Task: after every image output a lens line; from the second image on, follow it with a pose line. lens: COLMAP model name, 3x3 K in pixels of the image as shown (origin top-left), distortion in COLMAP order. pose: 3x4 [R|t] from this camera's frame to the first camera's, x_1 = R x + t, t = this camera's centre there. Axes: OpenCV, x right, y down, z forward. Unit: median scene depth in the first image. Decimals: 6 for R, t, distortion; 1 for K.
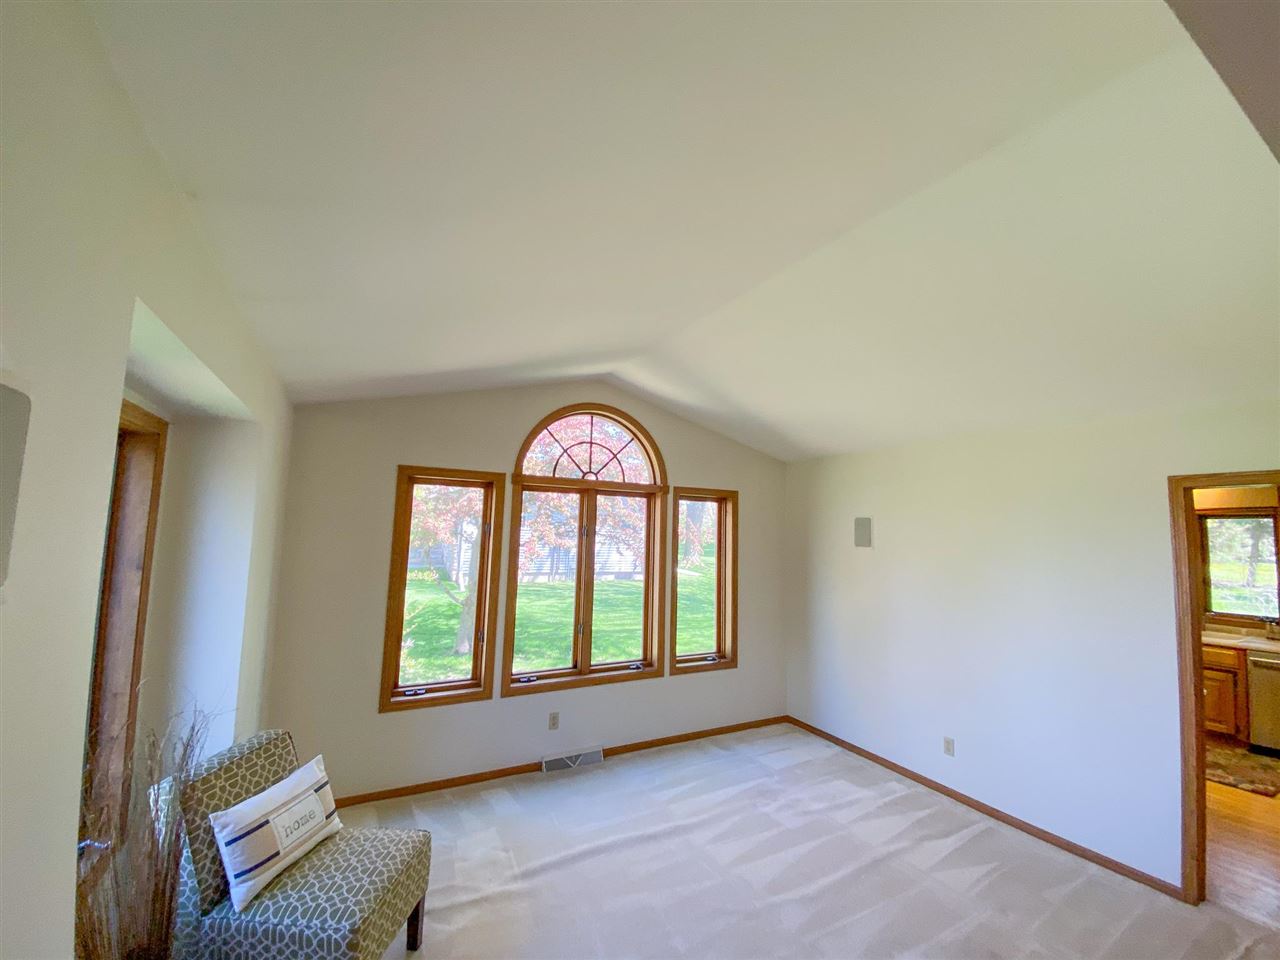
lens RADIAL K [[523.0, 0, 640.0], [0, 523.0, 480.0], [0, 0, 1]] dist [-0.035556, -0.000448]
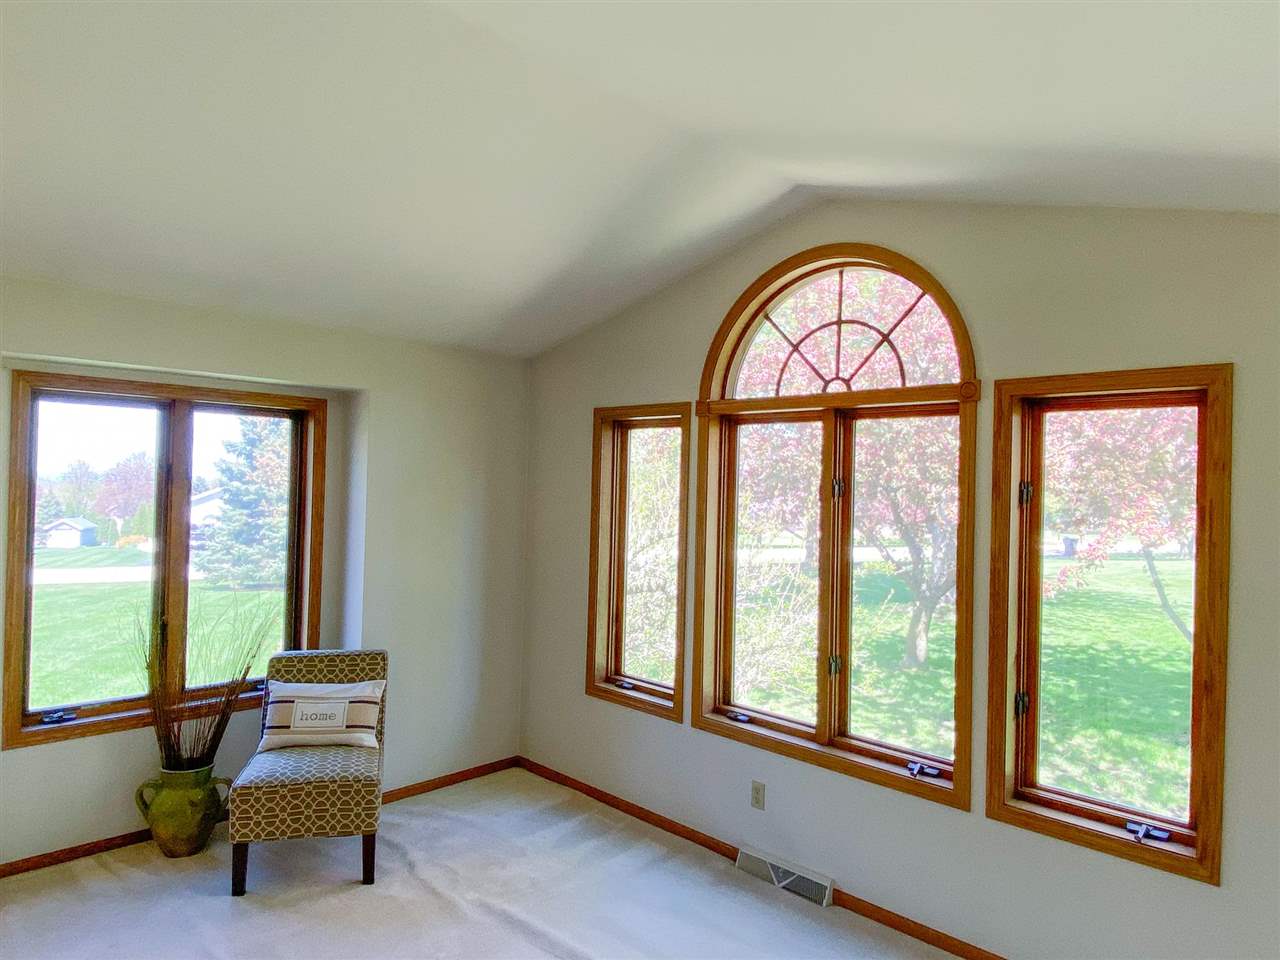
lens RADIAL K [[794.2, 0, 640.9], [0, 794.2, 525.0], [0, 0, 1]] dist [0.003656, 0.001166]
pose [[0.288281, 0.026320, -0.957184, 0.632790], [0.063660, 0.996884, 0.046584, 0.084444], [0.955427, -0.074364, 0.285707, 0.571826]]
